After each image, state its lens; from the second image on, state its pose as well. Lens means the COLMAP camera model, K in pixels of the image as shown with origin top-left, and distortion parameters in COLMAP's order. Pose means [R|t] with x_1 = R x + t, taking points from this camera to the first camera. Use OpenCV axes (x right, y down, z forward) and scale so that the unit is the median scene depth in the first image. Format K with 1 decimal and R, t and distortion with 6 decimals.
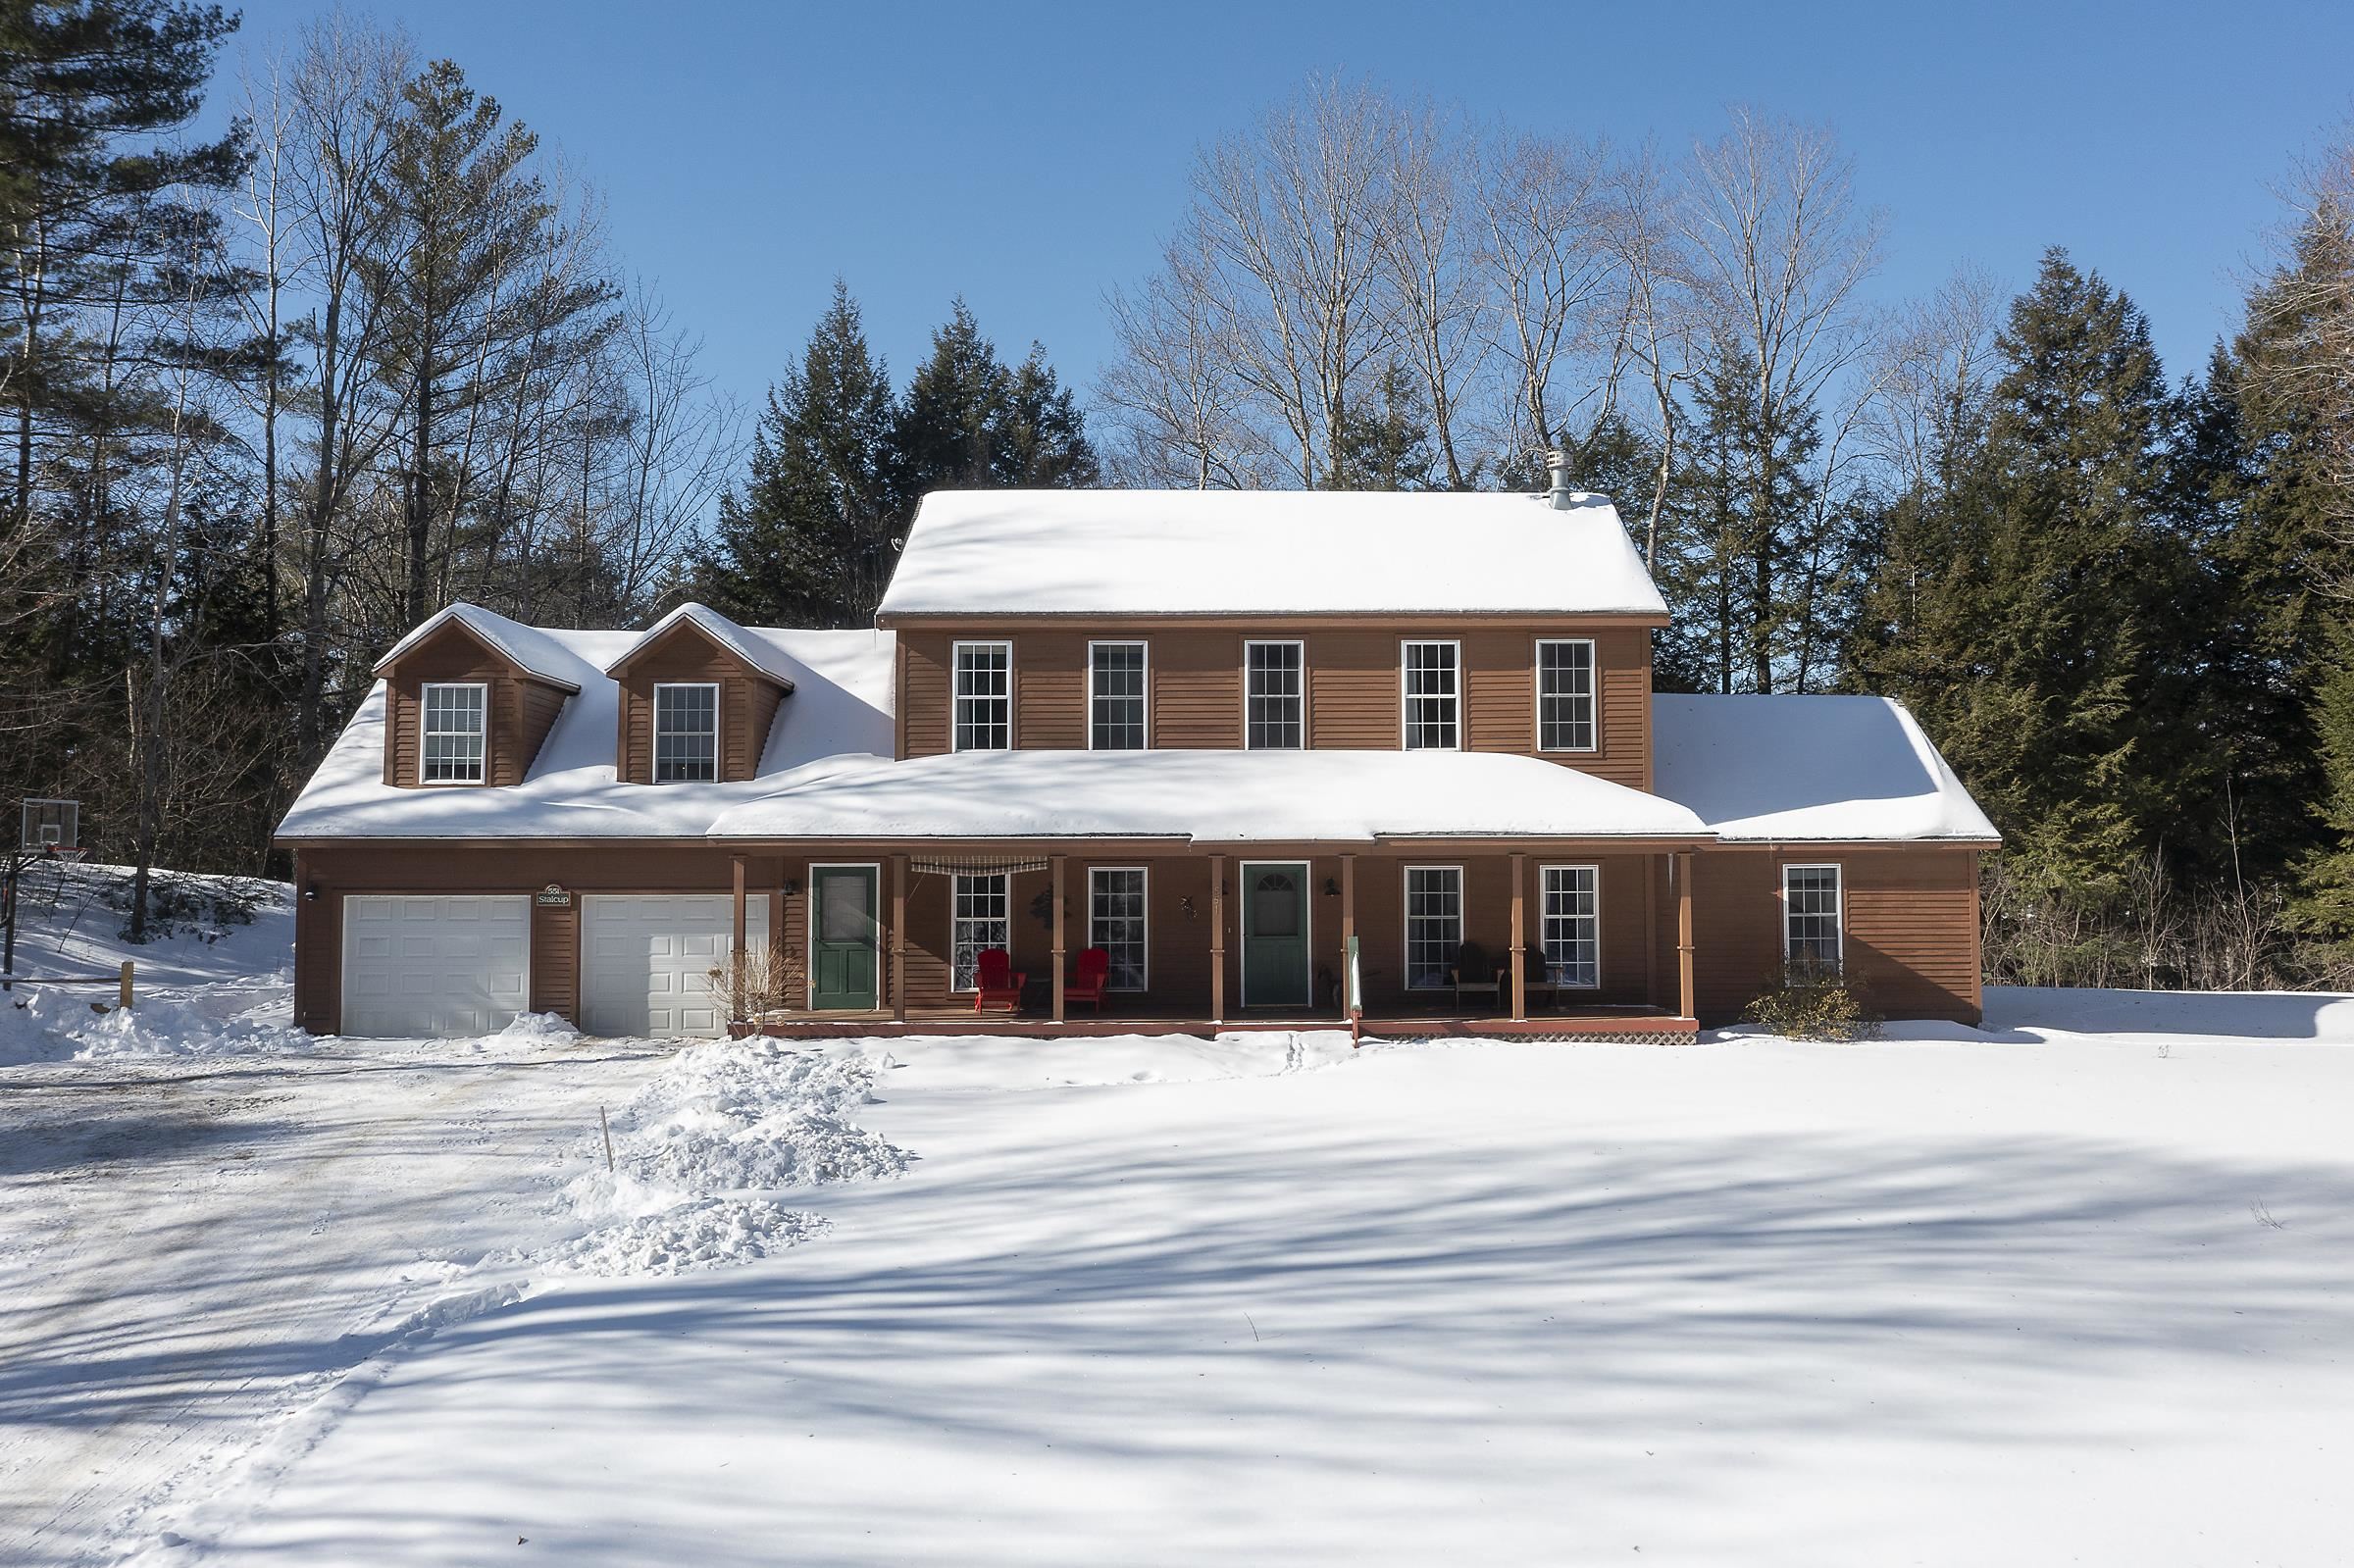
lens RADIAL K [[2030.9, 0, 1242.3], [0, 2030.9, 691.1], [0, 0, 1]] dist [0.002178, -0.004856]
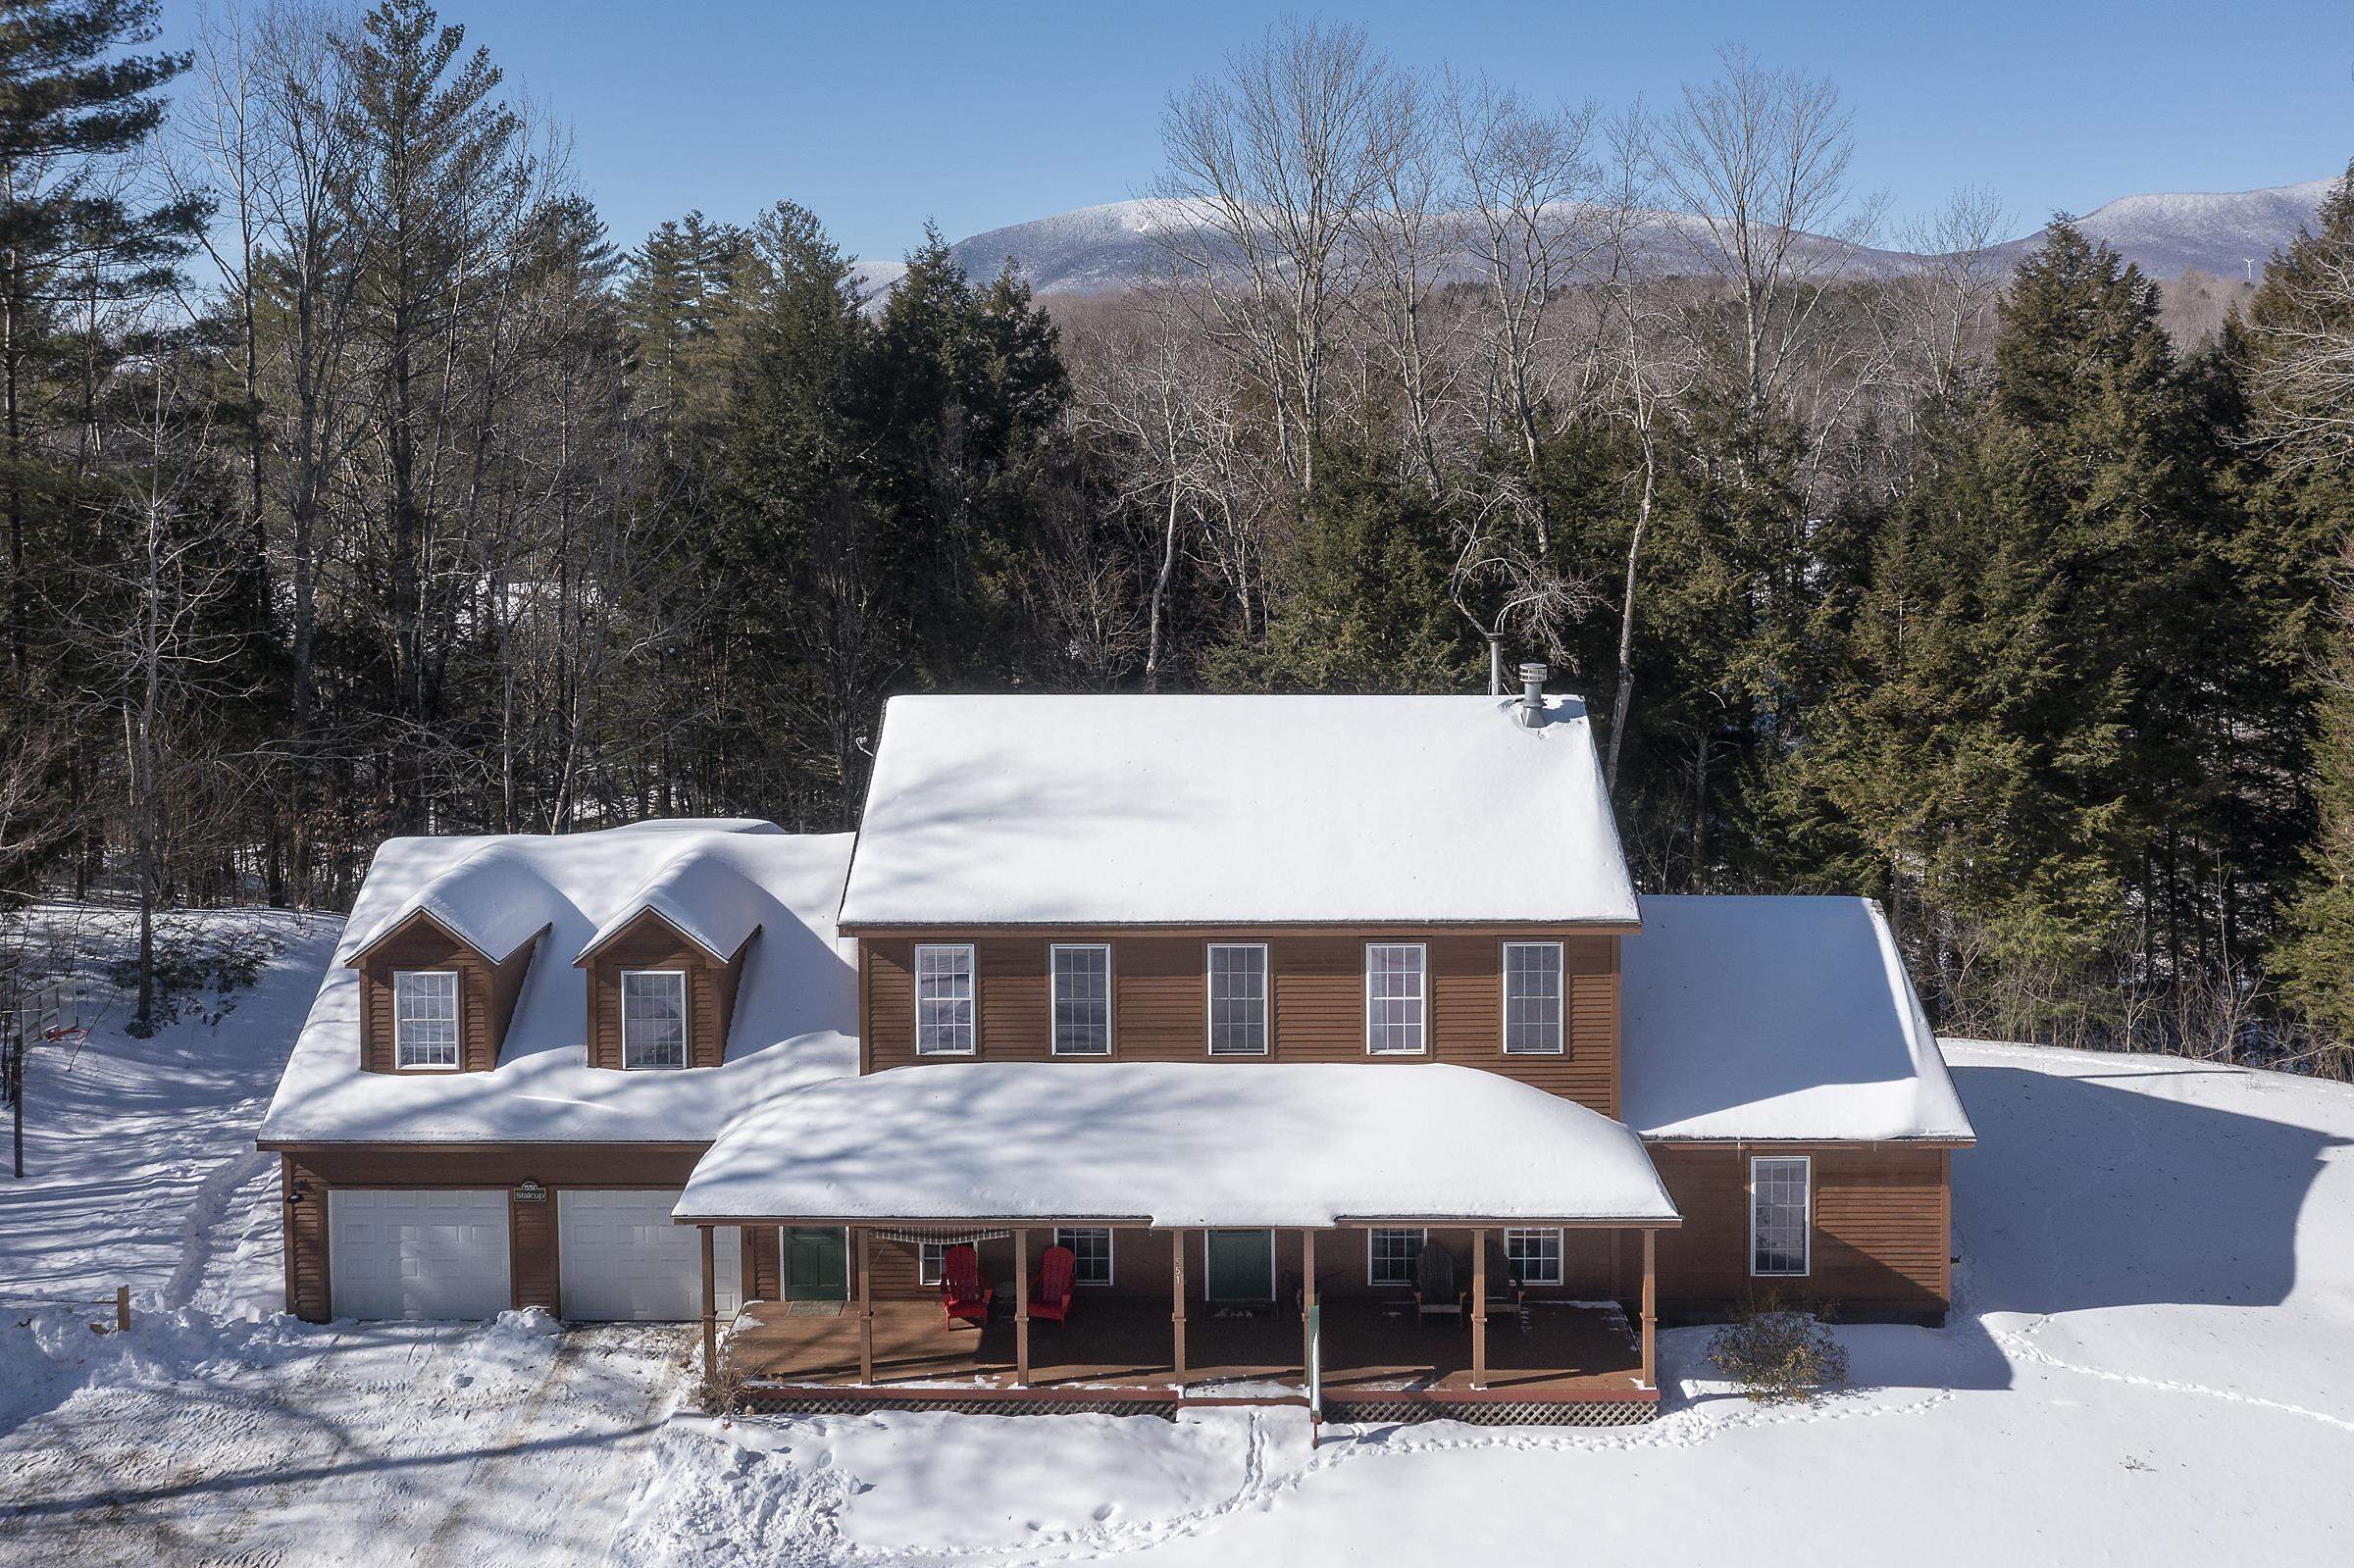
lens RADIAL K [[1998.7, 0, 1162.2], [0, 1998.7, 466.6], [0, 0, 1]] dist [0.002509, -0.001465]
pose [[0.999266, -0.004098, -0.038085, 0.016882], [0.008548, 0.993046, 0.117417, -0.365083], [0.037339, -0.117657, 0.992352, 0.057458]]
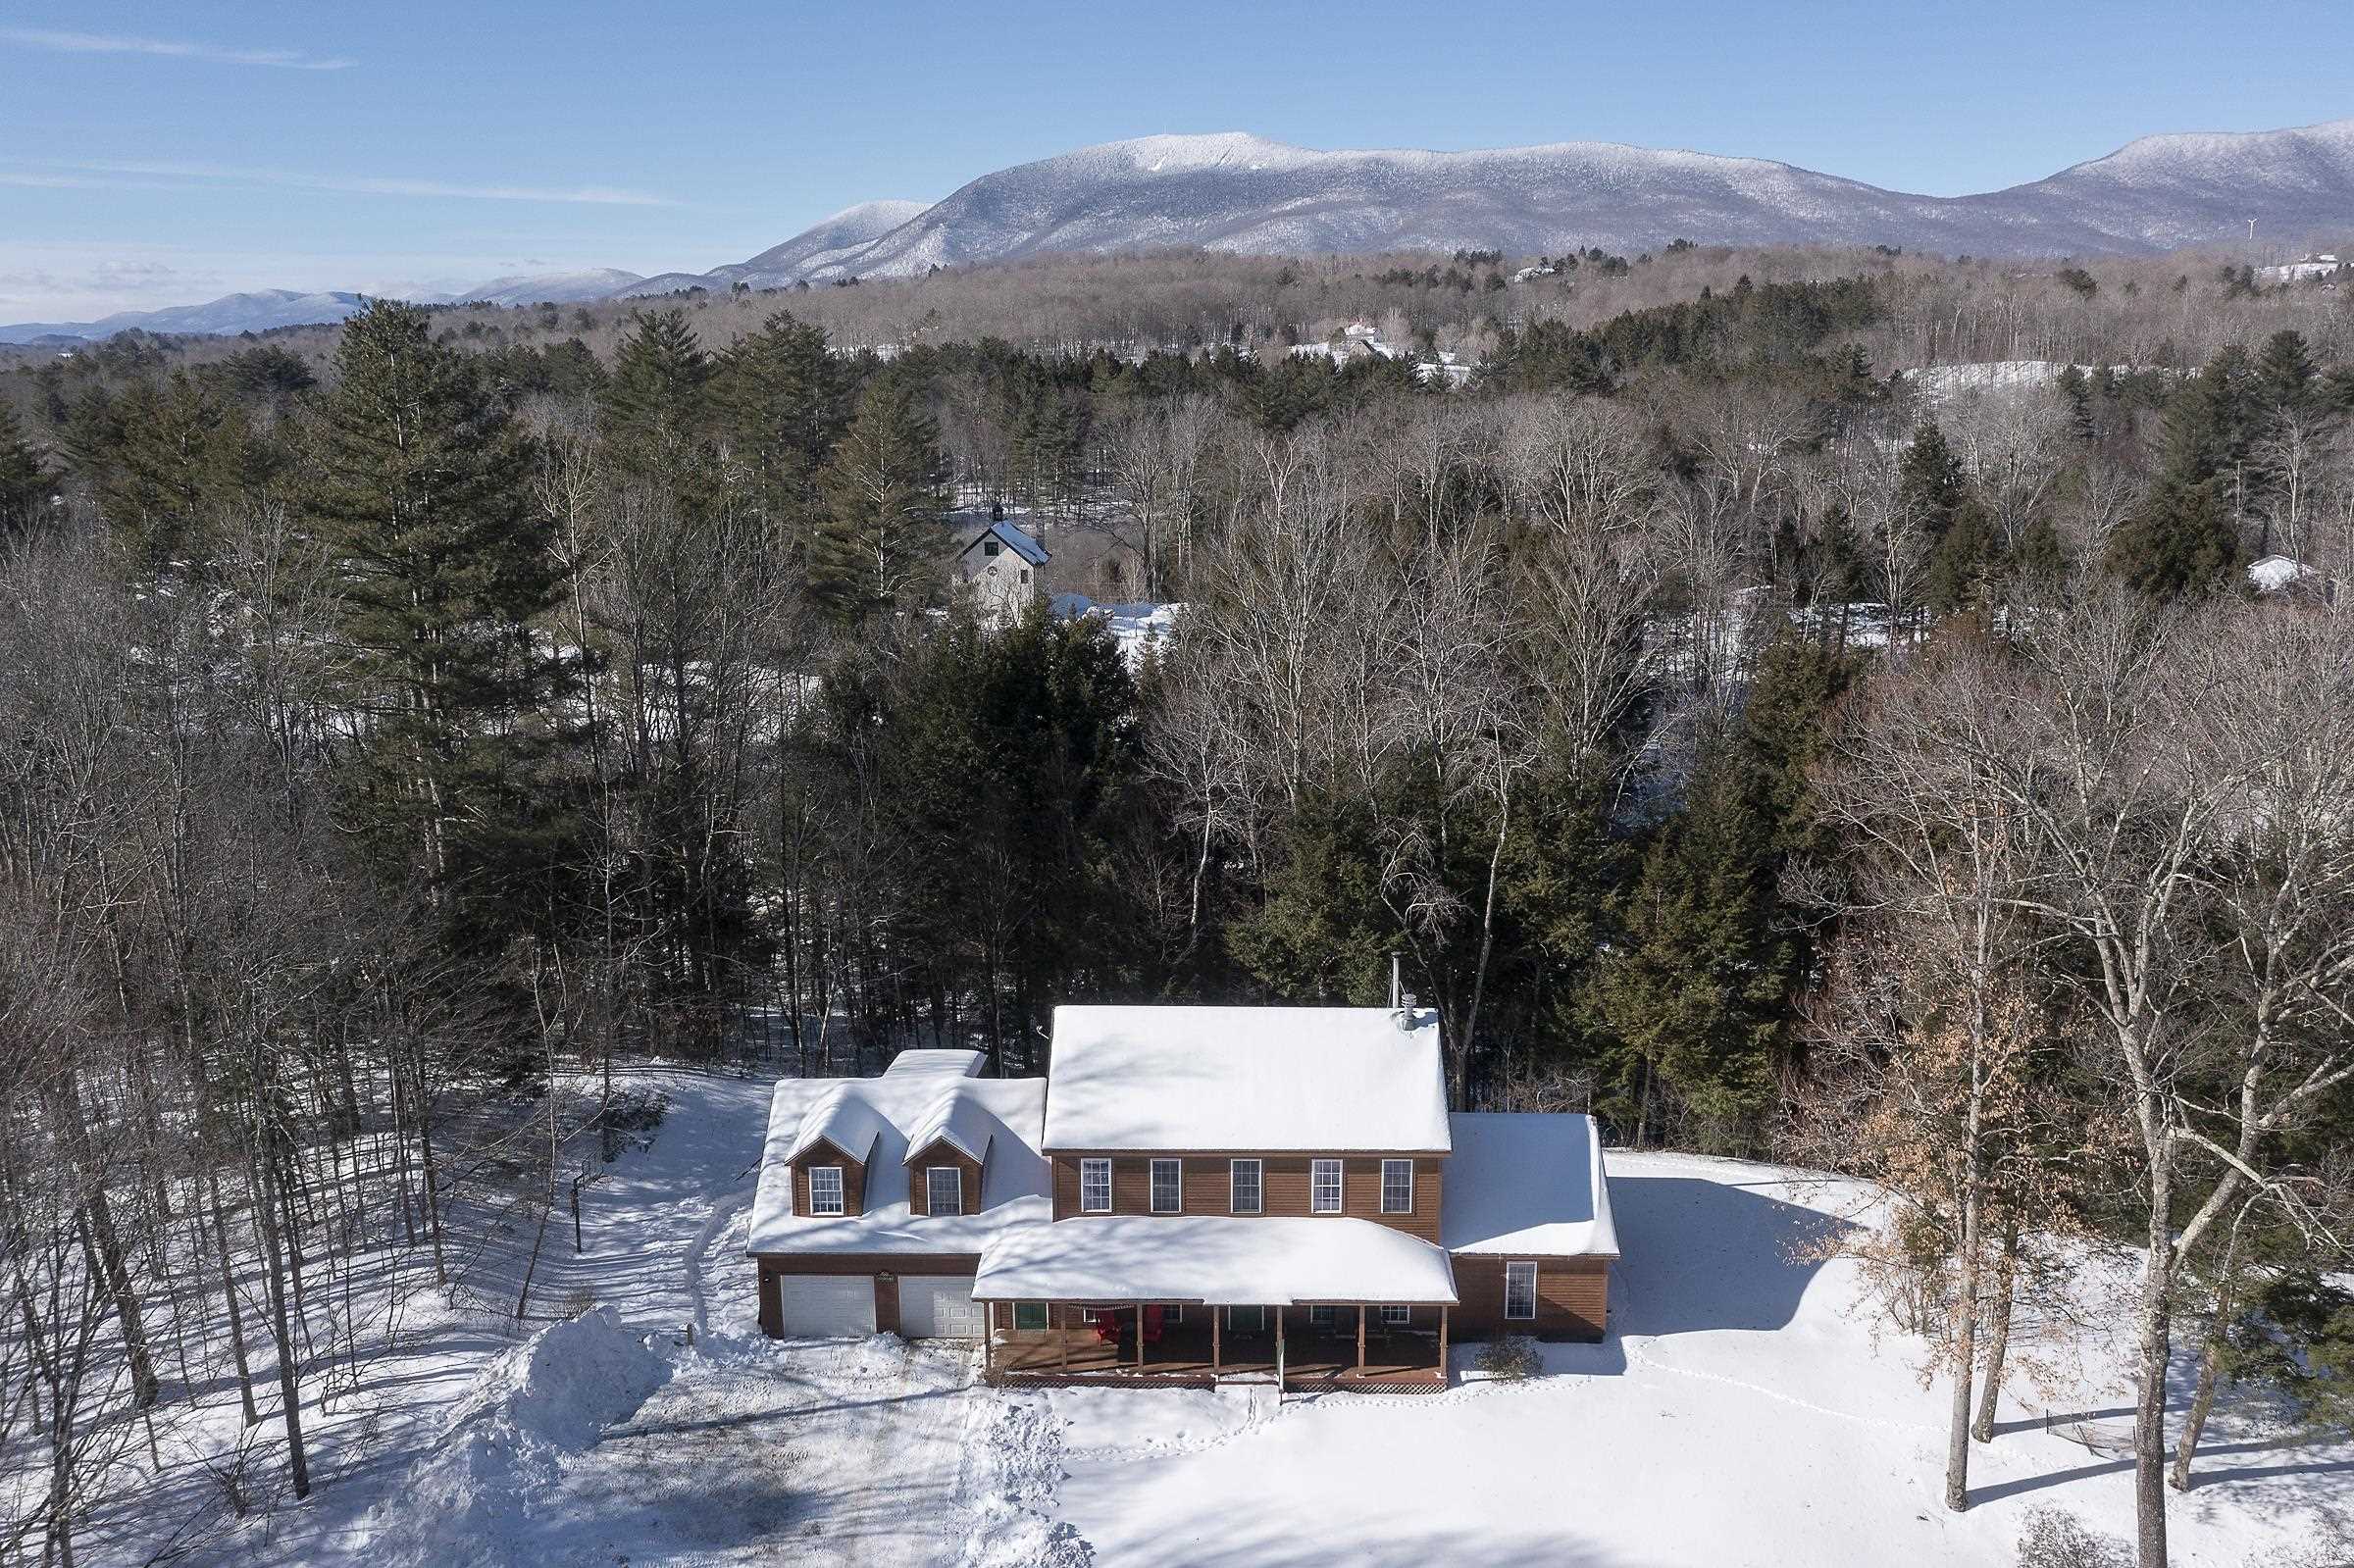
lens RADIAL K [[1930.4, 0, 1176.0], [0, 1930.4, 742.5], [0, 0, 1]] dist [0.000141, -0.001651]
pose [[0.999281, 0.006046, -0.037437, 0.015099], [0.004745, 0.959516, 0.281613, -0.911069], [0.037624, -0.281588, 0.958797, -0.645339]]
